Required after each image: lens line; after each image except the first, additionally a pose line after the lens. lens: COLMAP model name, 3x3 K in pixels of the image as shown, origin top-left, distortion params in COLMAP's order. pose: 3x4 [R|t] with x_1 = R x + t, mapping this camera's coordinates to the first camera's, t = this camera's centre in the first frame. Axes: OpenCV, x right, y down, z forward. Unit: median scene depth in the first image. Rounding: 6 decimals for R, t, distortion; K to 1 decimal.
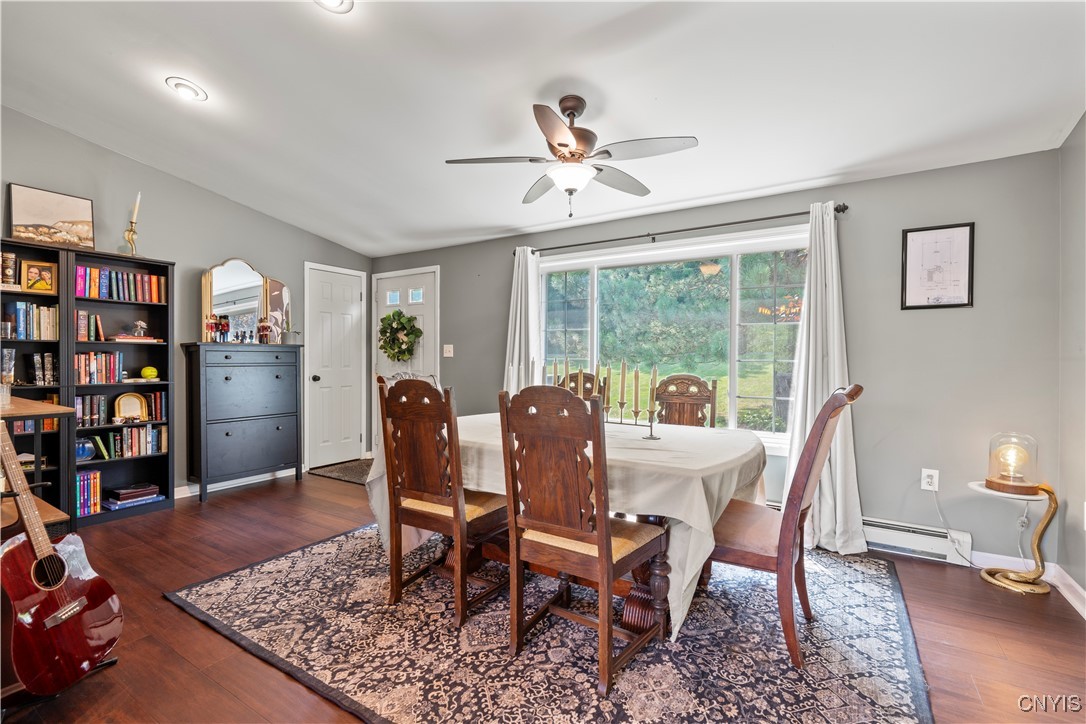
lens RADIAL K [[485.5, 0, 543.0], [0, 485.5, 362.0], [0, 0, 1]] dist [0.001267, 0.000156]
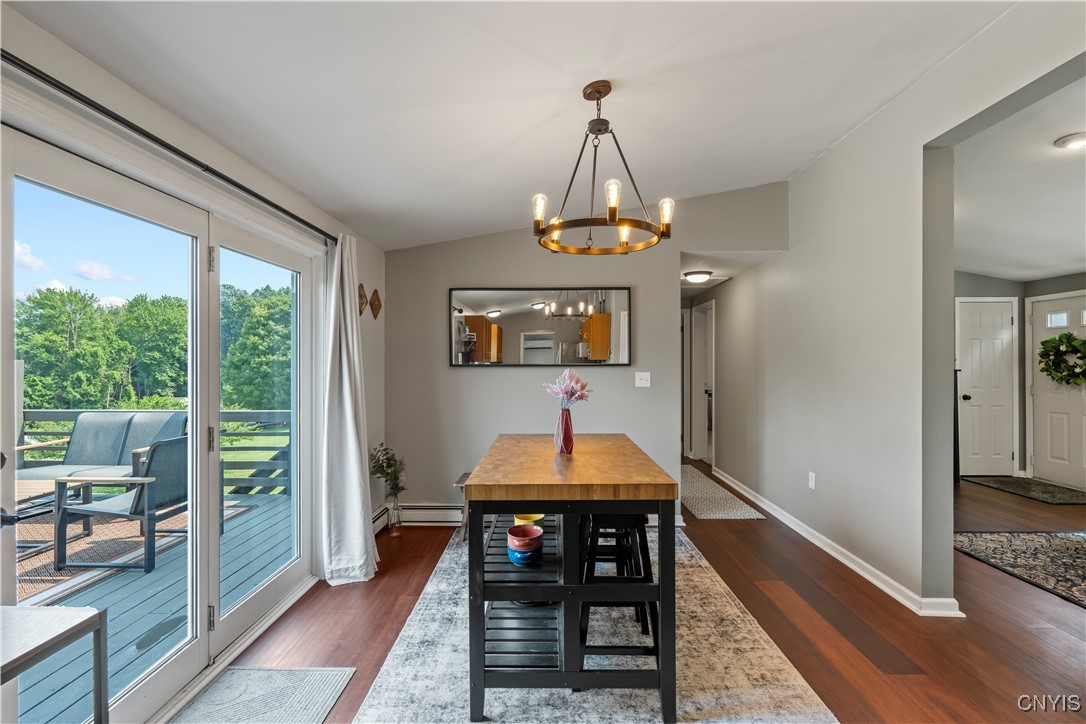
lens RADIAL K [[477.1, 0, 543.0], [0, 477.1, 362.0], [0, 0, 1]] dist [-0.008296, -0.000617]
pose [[0.520839, -0.012050, -0.853570, -0.061988], [-0.002351, 0.999876, -0.015550, -0.055537], [0.853652, 0.010106, 0.520746, -0.788691]]
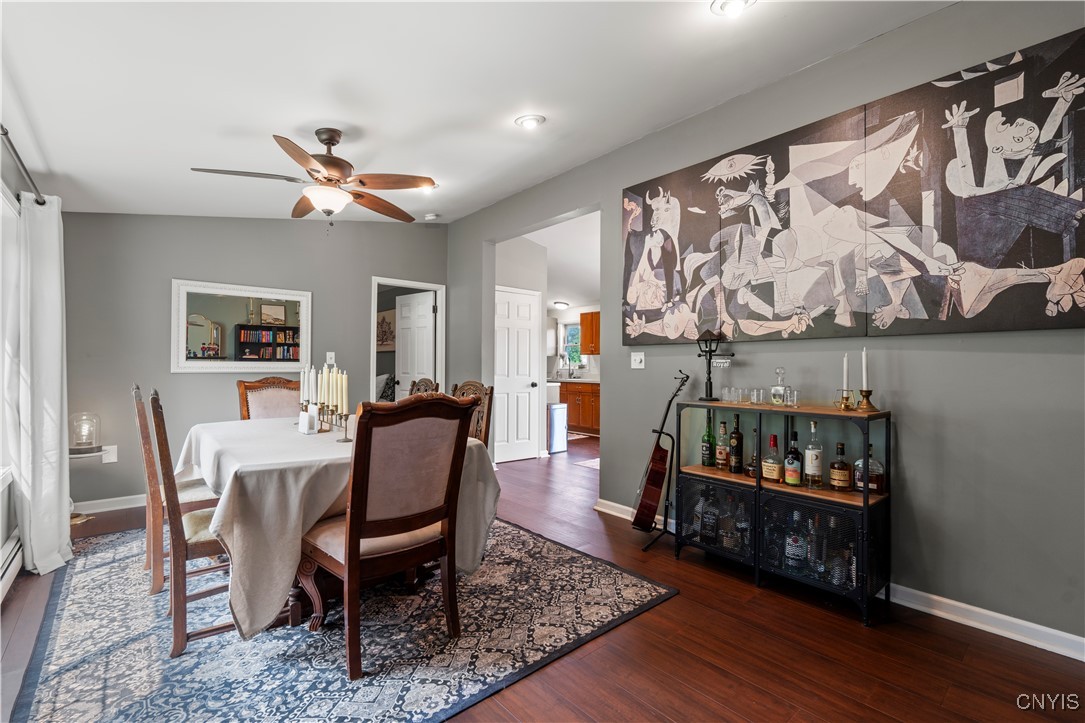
lens RADIAL K [[476.6, 0, 542.5], [0, 476.6, 361.5], [0, 0, 1]] dist [-0.008296, -0.000617]
pose [[-0.958309, -0.009908, 0.285562, -0.678366], [-0.009053, 0.999950, 0.004315, -0.023203], [-0.285590, 0.001550, -0.958350, 1.790507]]
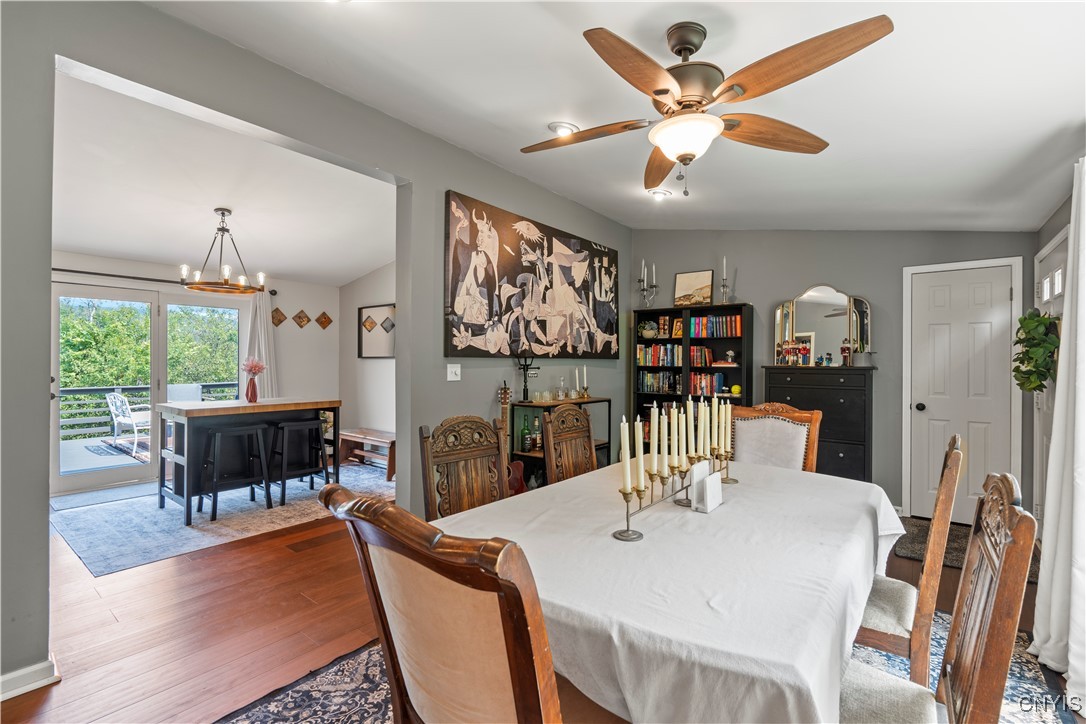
lens RADIAL K [[476.8, 0, 552.1], [0, 476.8, 364.3], [0, 0, 1]] dist [-0.001000, 0.000004]
pose [[-0.095160, -0.002104, -0.995460, 0.700549], [-0.018847, 0.999822, -0.000312, -0.049129], [0.995284, 0.018732, -0.095182, 0.844774]]
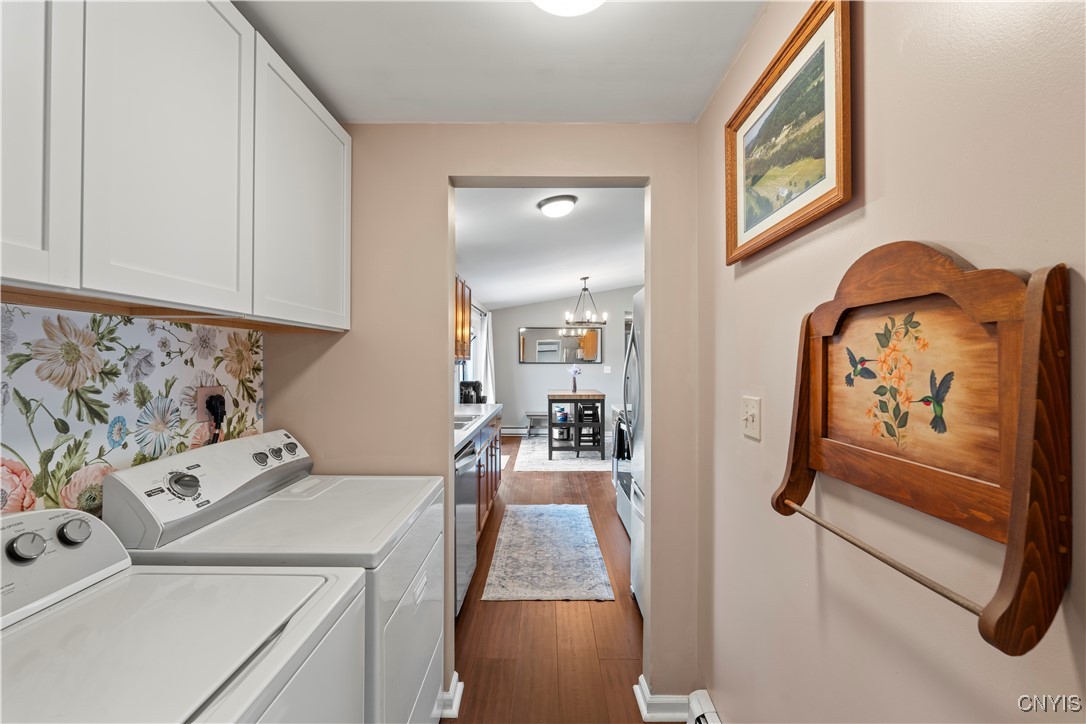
lens RADIAL K [[477.1, 0, 543.0], [0, 477.1, 362.0], [0, 0, 1]] dist [-0.008296, -0.000617]
pose [[0.524940, -0.008170, -0.851100, 1.354823], [-0.006639, 0.999884, -0.013694, -0.029362], [0.851113, 0.012839, 0.524825, -1.819789]]
